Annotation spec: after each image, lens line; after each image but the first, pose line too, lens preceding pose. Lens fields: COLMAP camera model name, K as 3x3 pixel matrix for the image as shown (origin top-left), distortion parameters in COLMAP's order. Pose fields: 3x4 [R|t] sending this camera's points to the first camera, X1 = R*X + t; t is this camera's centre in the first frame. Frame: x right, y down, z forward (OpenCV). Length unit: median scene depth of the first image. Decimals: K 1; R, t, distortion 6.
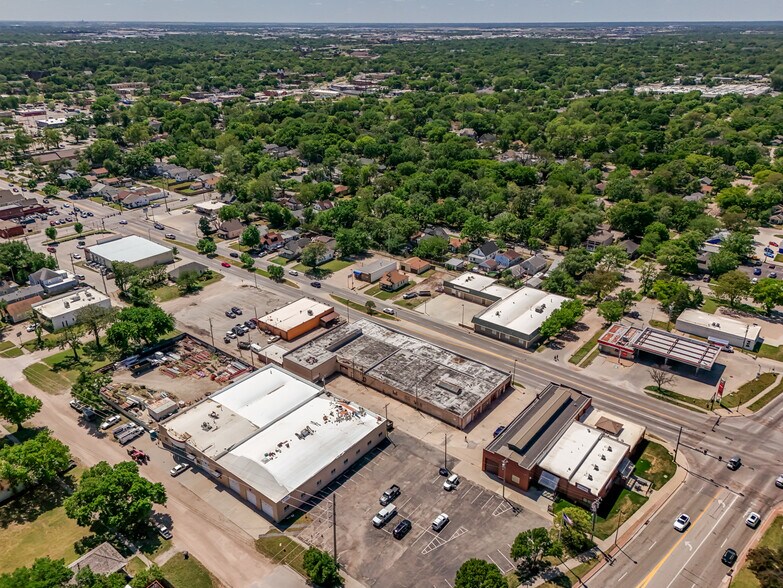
lens RADIAL K [[595.3, 0, 402.6], [0, 595.3, 295.9], [0, 0, 1]] dist [0.089591, -0.093957]
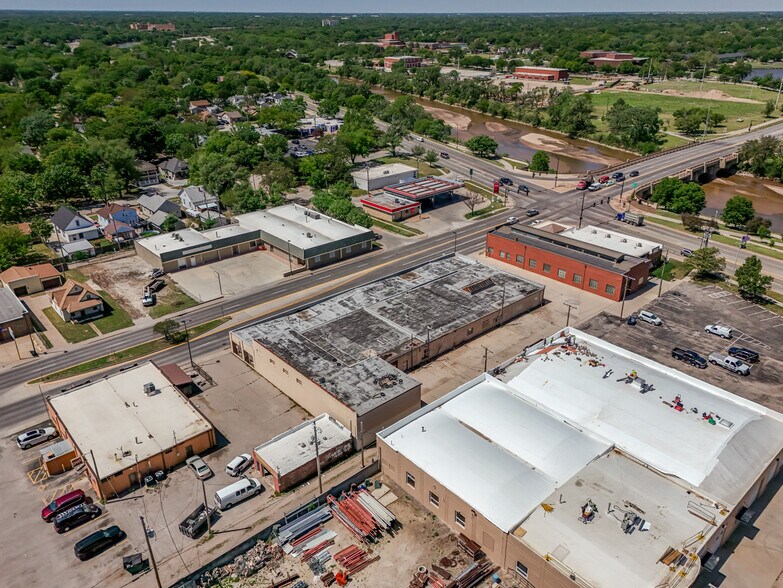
lens RADIAL K [[595.3, 0, 402.6], [0, 595.3, 295.9], [0, 0, 1]] dist [0.089591, -0.093957]
pose [[0.163356, -0.423304, 0.891139, -0.458926], [0.414470, 0.849140, 0.327377, -0.090346], [-0.895282, 0.315871, 0.314159, 0.654587]]
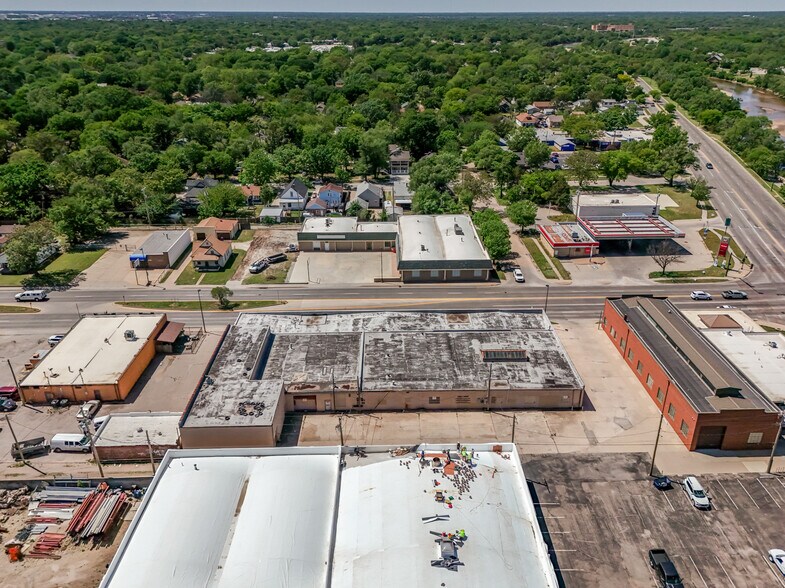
lens RADIAL K [[589.2, 0, 401.3], [0, 589.2, 293.5], [0, 0, 1]] dist [0.065656, -0.053240]
pose [[0.769151, -0.274957, 0.576893, -0.247731], [0.269200, 0.958112, 0.097738, 0.006249], [-0.579602, 0.080124, 0.810951, 0.441026]]
